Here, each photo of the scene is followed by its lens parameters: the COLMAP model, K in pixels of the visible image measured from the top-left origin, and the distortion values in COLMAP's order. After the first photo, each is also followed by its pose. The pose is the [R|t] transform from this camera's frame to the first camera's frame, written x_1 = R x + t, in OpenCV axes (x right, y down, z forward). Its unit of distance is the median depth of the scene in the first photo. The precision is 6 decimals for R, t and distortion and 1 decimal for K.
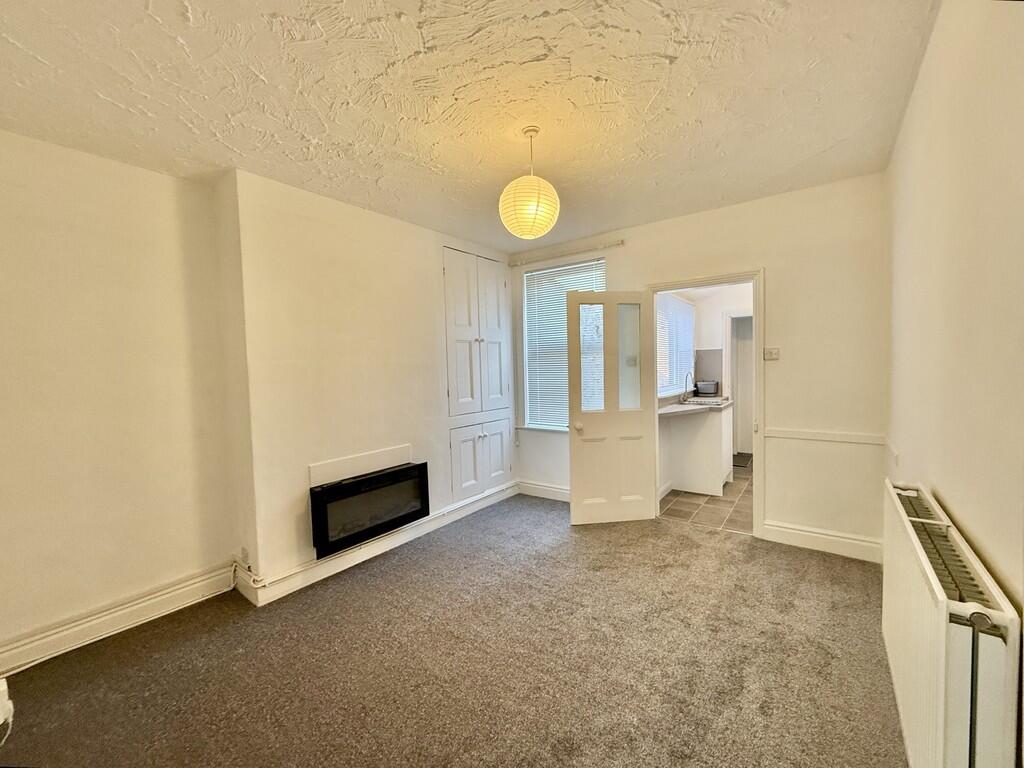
lens RADIAL K [[418.6, 0, 512.7], [0, 418.6, 384.0], [0, 0, 1]] dist [-0.001450, -0.000230]
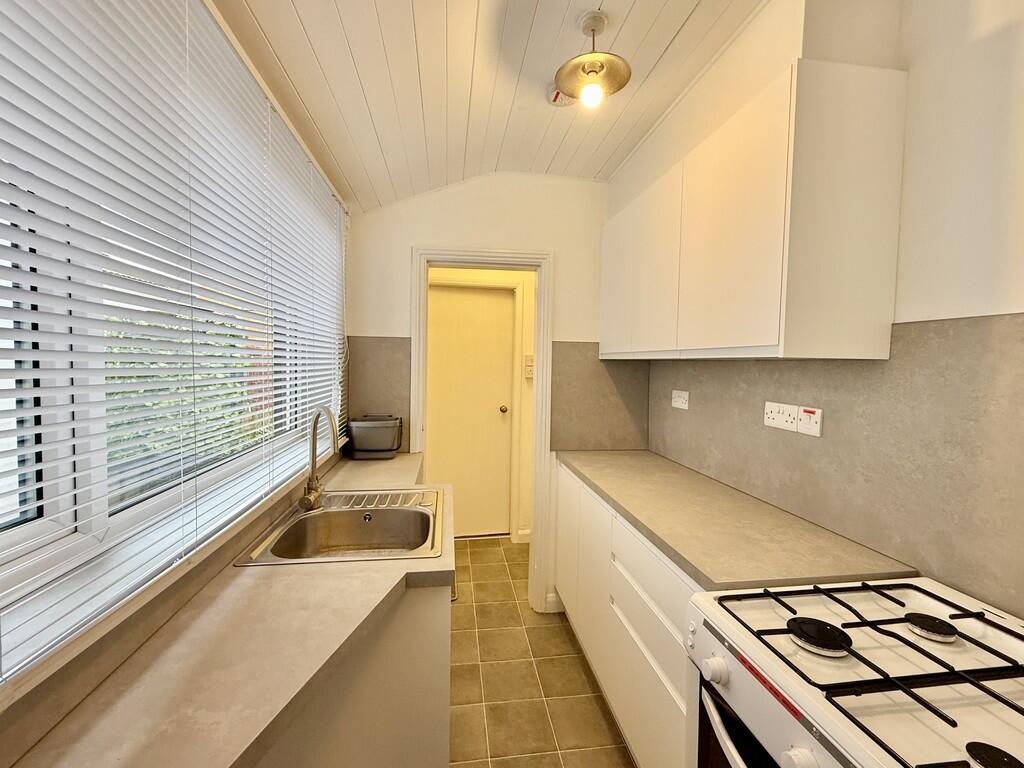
lens RADIAL K [[418.6, 0, 511.8], [0, 418.6, 382.3], [0, 0, 1]] dist [-0.001450, -0.000230]
pose [[0.699849, 0.004410, 0.714277, 0.266969], [-0.003005, 0.999990, -0.003230, -0.037663], [-0.714285, 0.000114, 0.699855, 0.618365]]
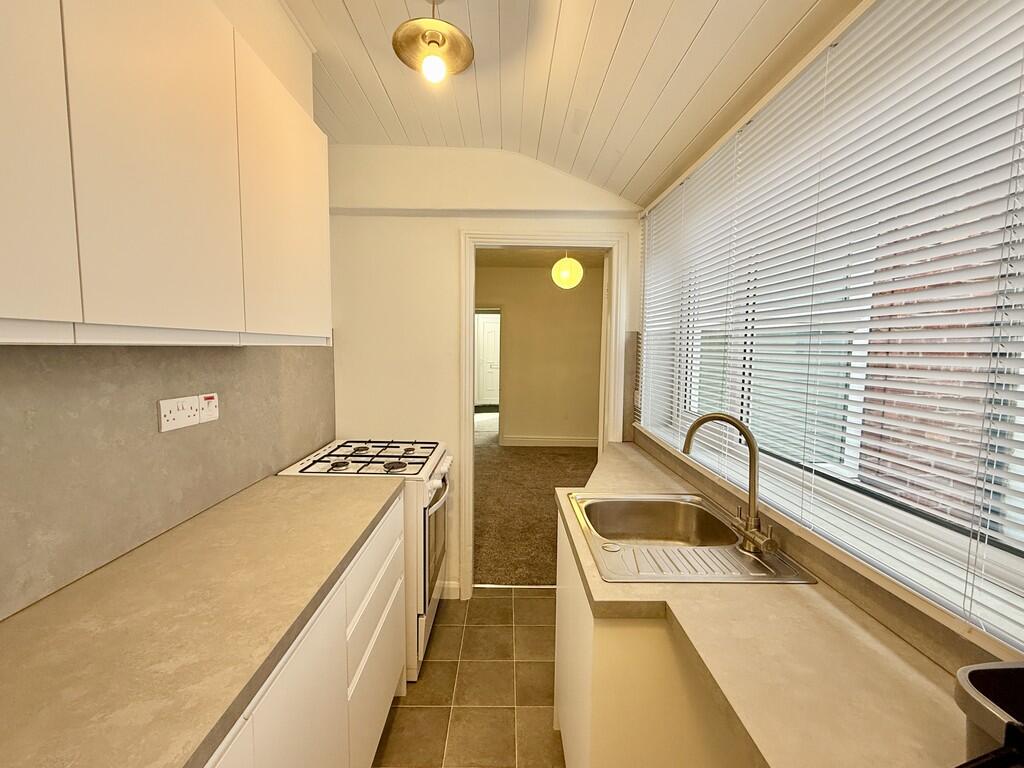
lens RADIAL K [[418.6, 0, 515.1], [0, 418.6, 381.1], [0, 0, 1]] dist [-0.001450, -0.000230]
pose [[-0.788704, 0.068343, -0.610963, 0.496743], [-0.018262, 0.990759, 0.134403, -0.059935], [0.614502, 0.117161, -0.780167, 0.877086]]
